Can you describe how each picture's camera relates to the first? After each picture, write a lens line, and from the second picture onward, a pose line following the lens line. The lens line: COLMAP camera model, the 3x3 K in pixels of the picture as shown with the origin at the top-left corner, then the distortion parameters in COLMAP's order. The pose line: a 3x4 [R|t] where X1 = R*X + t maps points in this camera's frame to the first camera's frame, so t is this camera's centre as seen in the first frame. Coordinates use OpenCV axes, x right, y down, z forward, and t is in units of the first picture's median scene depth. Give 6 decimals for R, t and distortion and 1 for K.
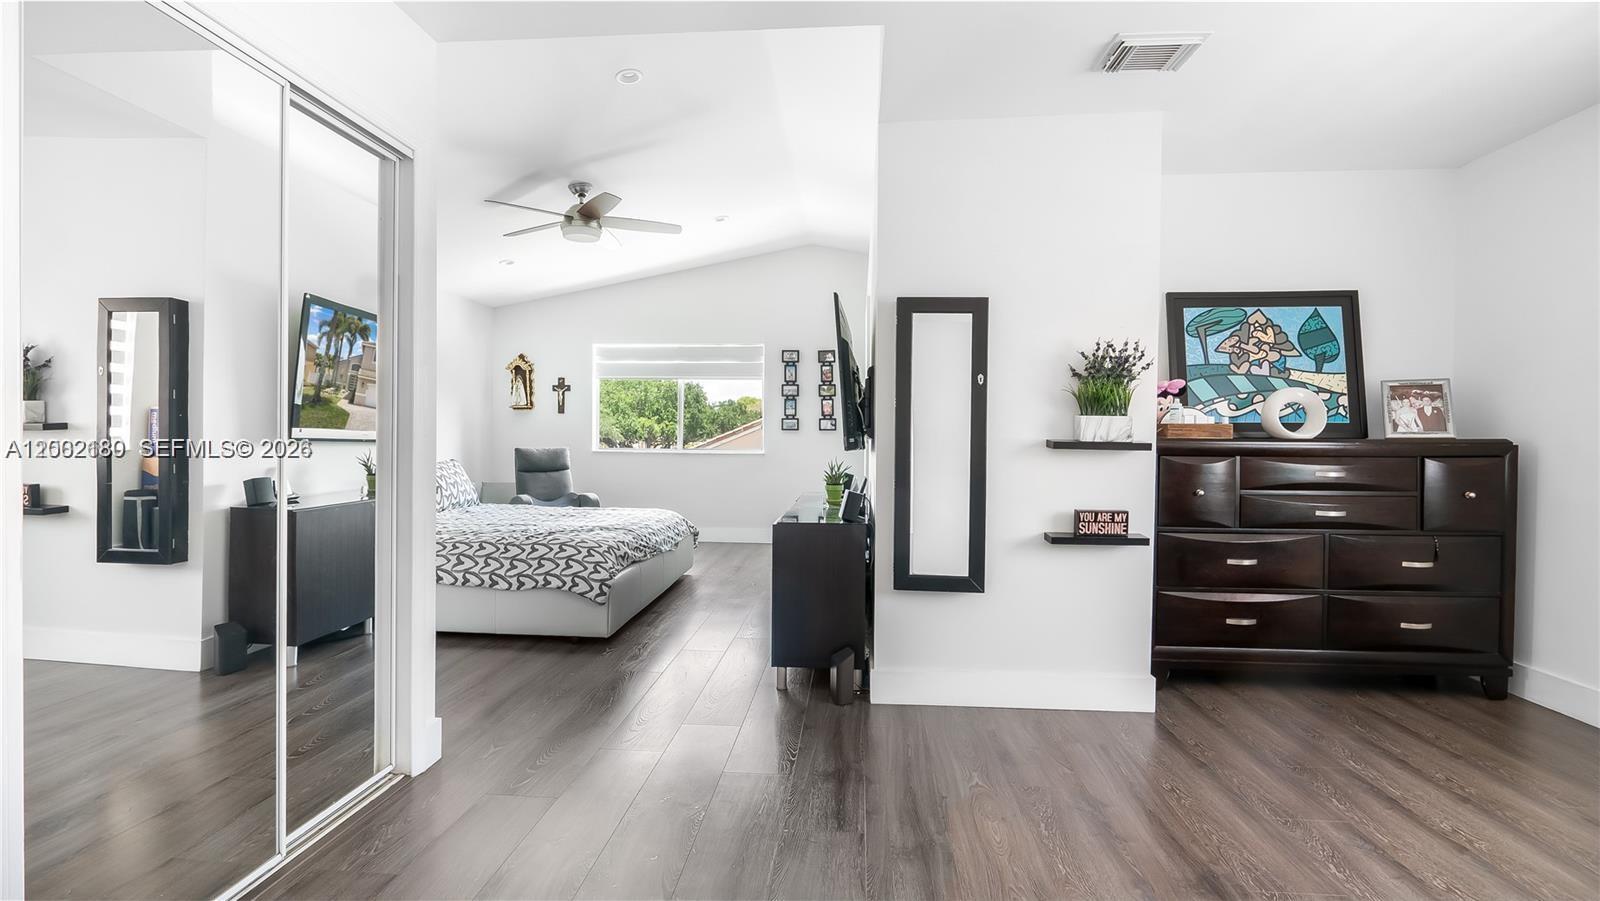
lens RADIAL K [[748.6, 0, 797.3], [0, 748.6, 445.5], [0, 0, 1]] dist [-0.003445, 0.000369]
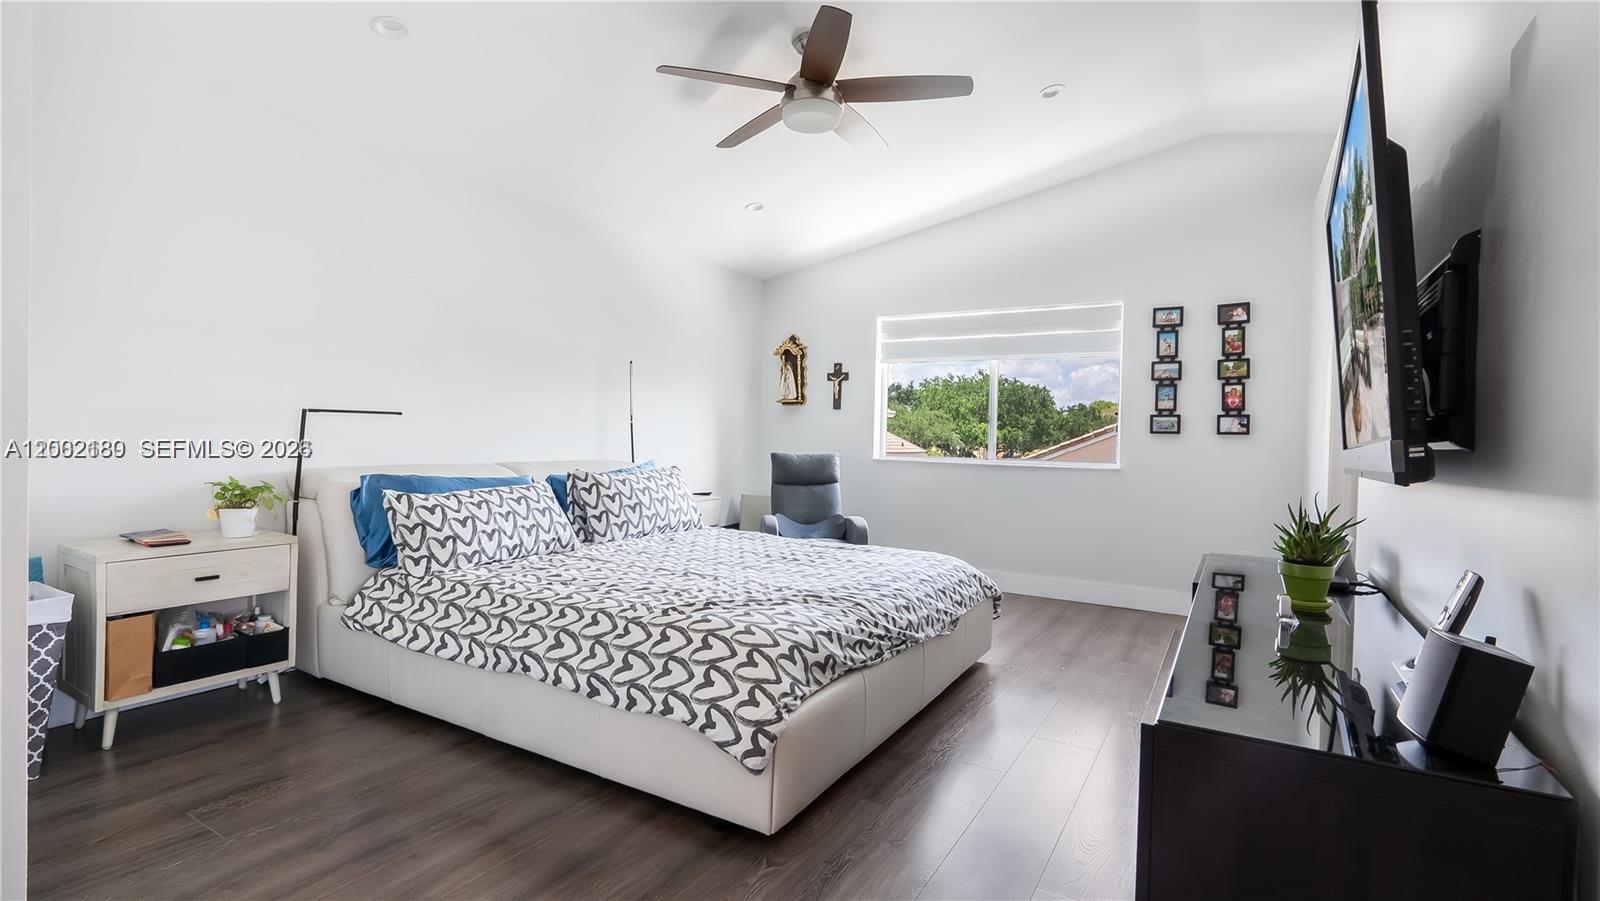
lens RADIAL K [[736.7, 0, 800.0], [0, 736.7, 450.5], [0, 0, 1]] dist [-0.014478, -0.000197]
pose [[0.897747, 0.019223, -0.440092, -0.014356], [-0.020009, 0.999796, 0.002854, -0.001721], [0.440056, 0.006244, 0.897948, 0.332041]]
